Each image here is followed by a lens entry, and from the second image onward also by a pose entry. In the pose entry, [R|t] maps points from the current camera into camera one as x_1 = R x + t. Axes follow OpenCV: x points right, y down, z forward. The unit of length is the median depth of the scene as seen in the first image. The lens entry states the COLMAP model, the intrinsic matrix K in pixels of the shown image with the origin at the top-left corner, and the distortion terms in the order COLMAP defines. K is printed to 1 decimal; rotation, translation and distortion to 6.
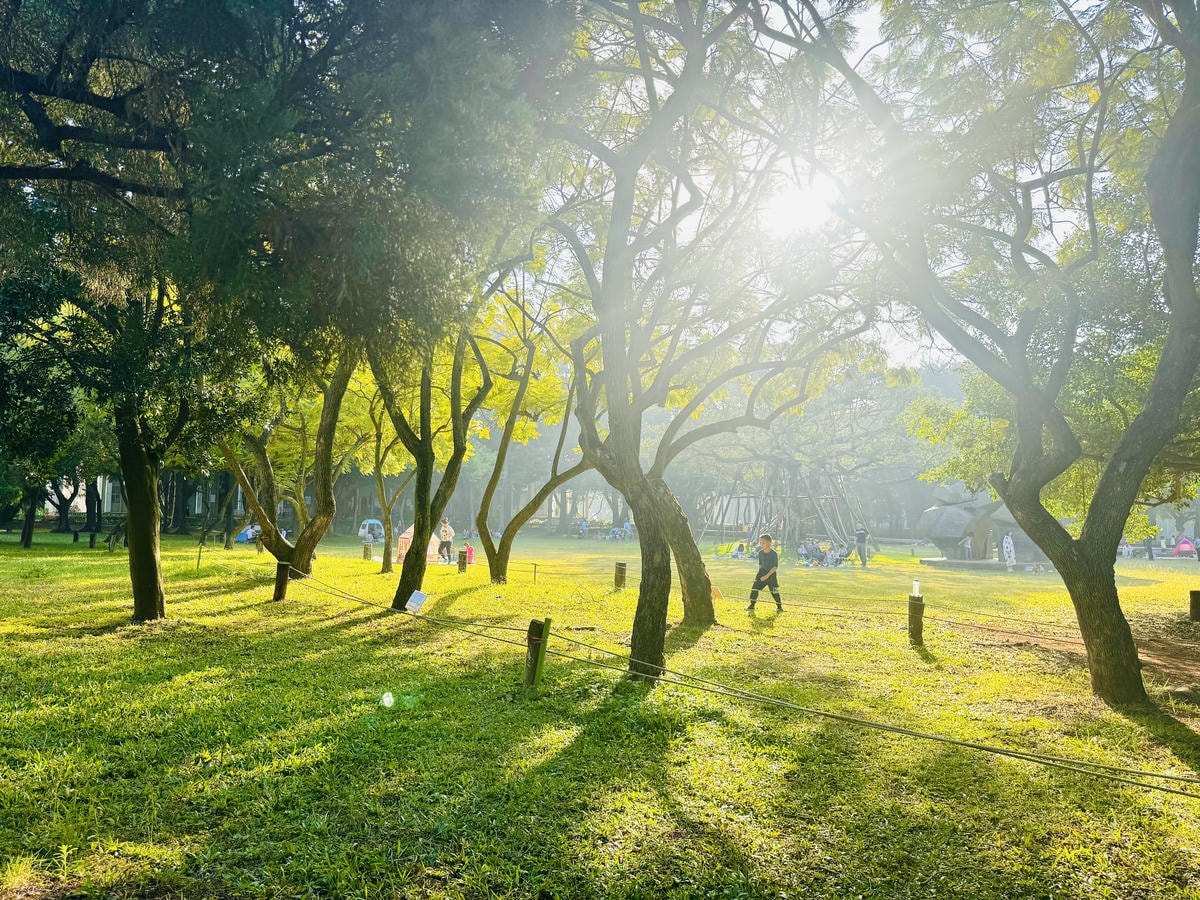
lens RADIAL K [[844.7, 0, 597.2], [0, 844.7, 451.8], [0, 0, 1]] dist [0.056754, -0.053852]
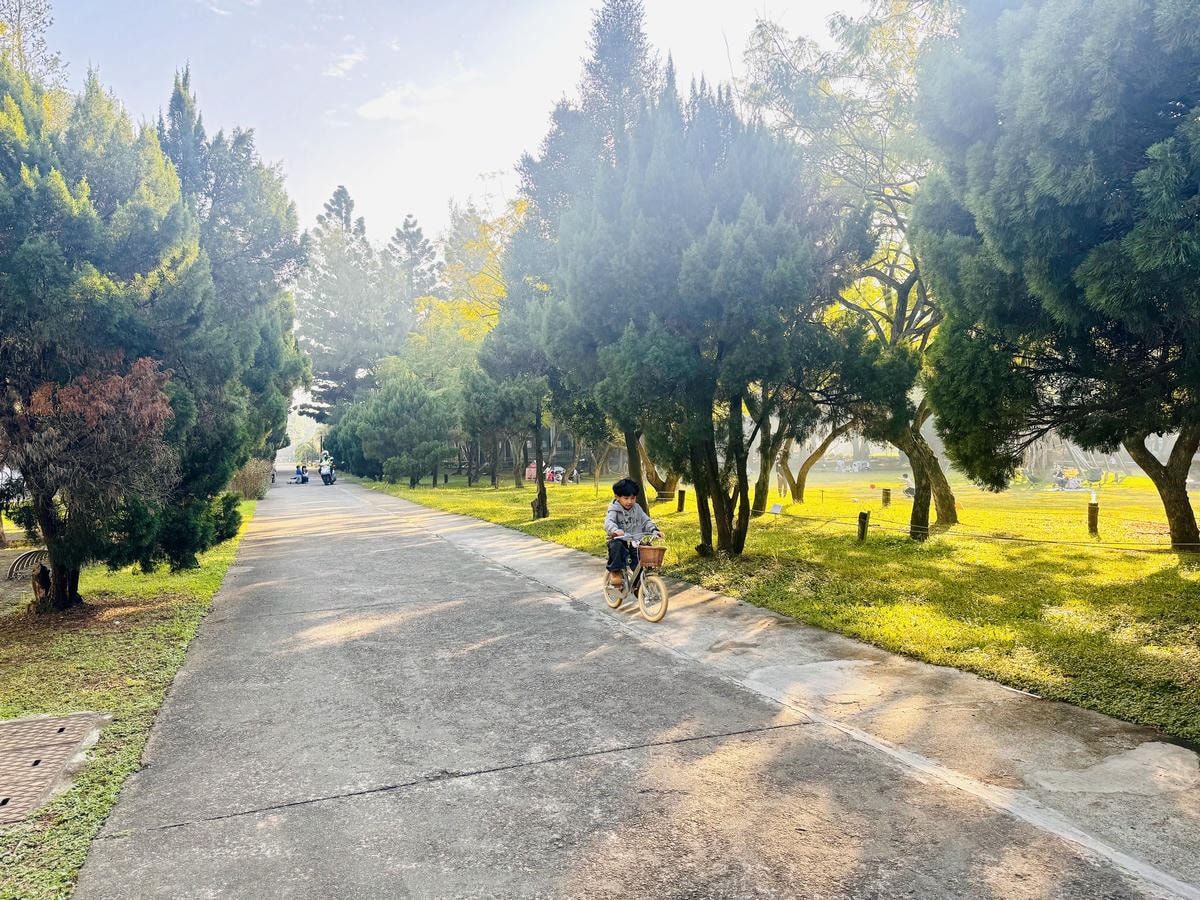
lens RADIAL K [[844.7, 0, 607.3], [0, 844.7, 448.0], [0, 0, 1]] dist [0.056754, -0.053852]
pose [[0.966997, -0.031787, -0.252796, -0.098362], [0.049911, 0.996596, 0.065608, -0.083757], [0.249850, -0.076060, 0.965293, -0.772229]]
